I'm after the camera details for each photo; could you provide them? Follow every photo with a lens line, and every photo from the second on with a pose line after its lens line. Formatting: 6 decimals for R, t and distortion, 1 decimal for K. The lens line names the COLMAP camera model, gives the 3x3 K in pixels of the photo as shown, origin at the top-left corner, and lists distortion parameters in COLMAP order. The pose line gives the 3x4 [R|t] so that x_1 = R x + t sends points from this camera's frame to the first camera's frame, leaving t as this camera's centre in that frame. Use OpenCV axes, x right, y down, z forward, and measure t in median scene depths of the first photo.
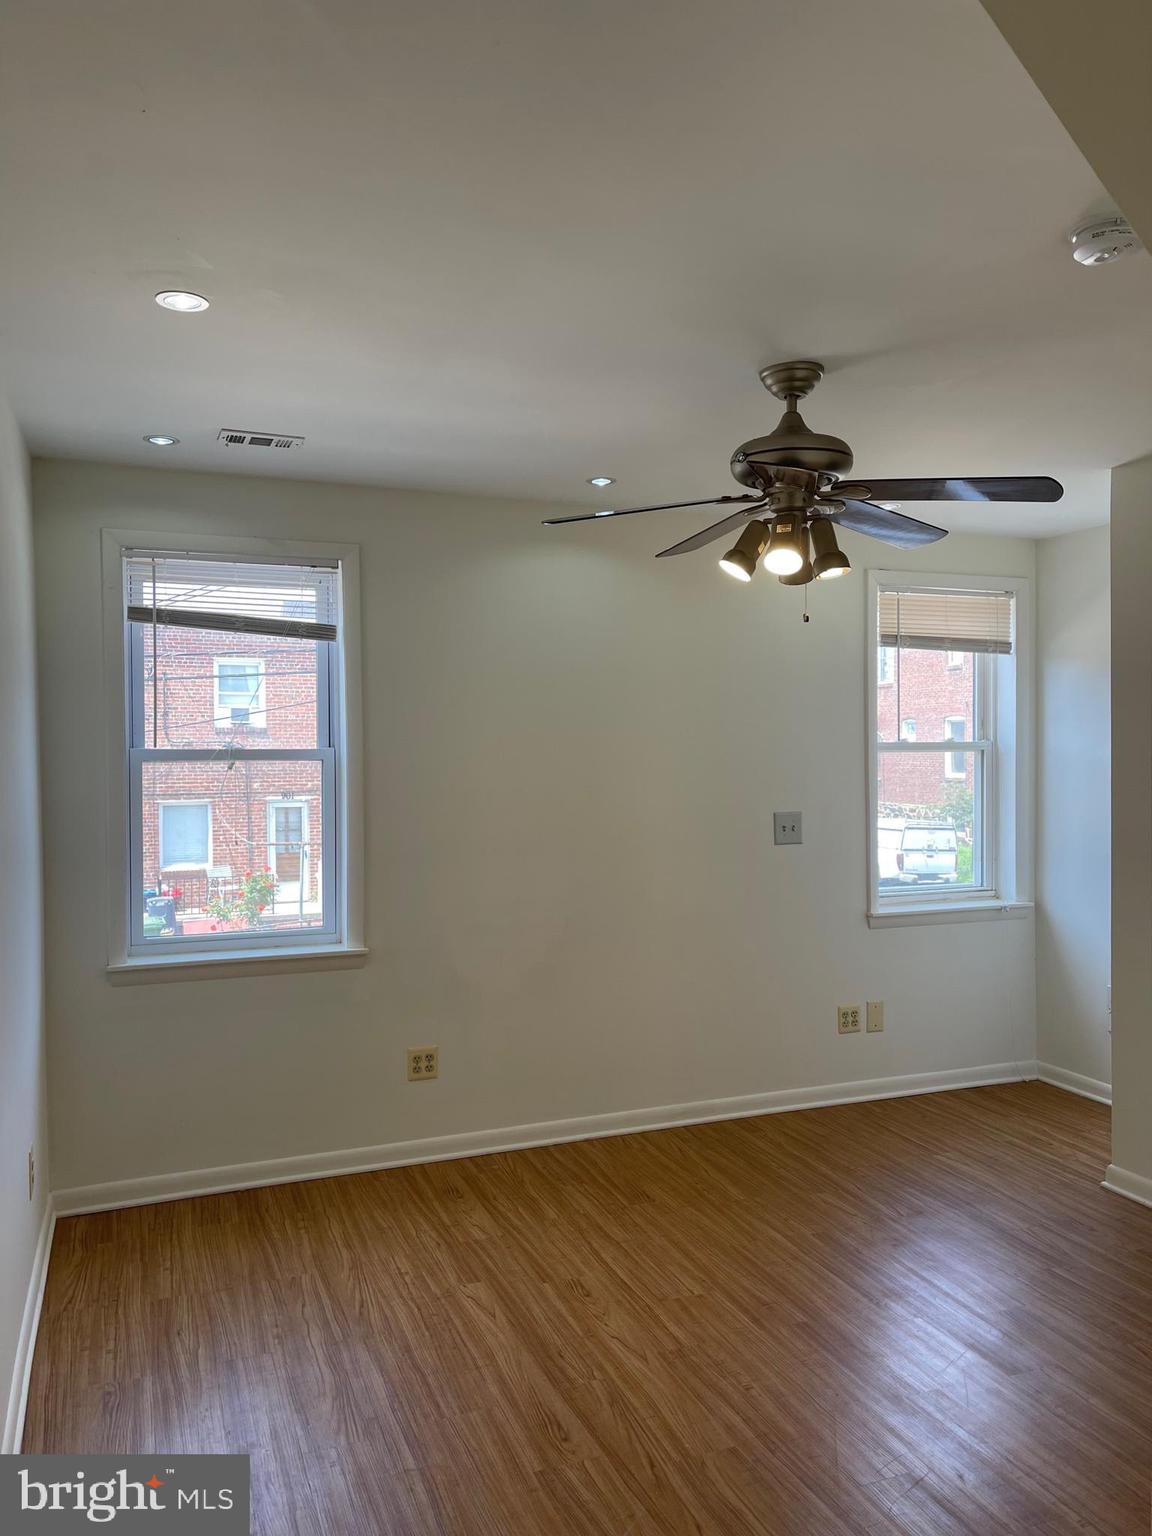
lens RADIAL K [[1175.3, 0, 576.0], [0, 1175.3, 768.0], [0, 0, 1]] dist [0.027462, -0.004004]
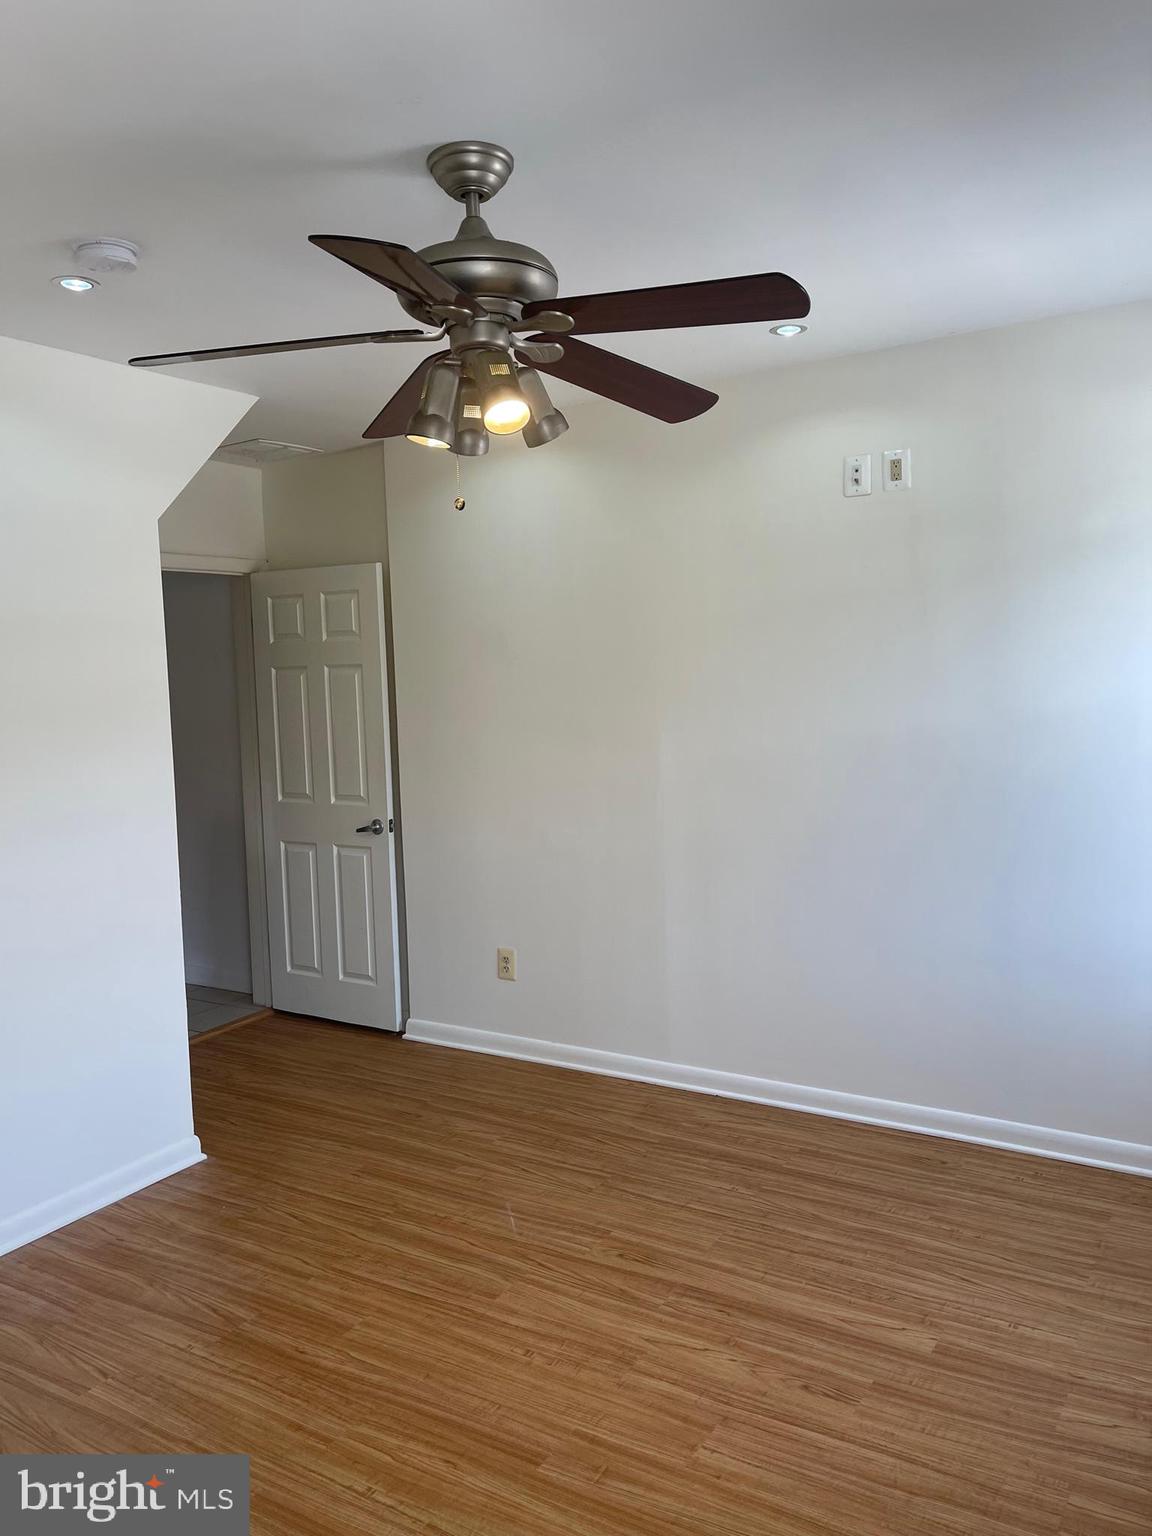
lens RADIAL K [[1175.3, 0, 576.0], [0, 1175.3, 768.0], [0, 0, 1]] dist [0.027462, -0.004004]
pose [[-0.801926, 0.083378, -0.591577, 0.548603], [0.038114, 0.995336, 0.088618, -0.018233], [0.596207, 0.048518, -0.801363, 1.521652]]
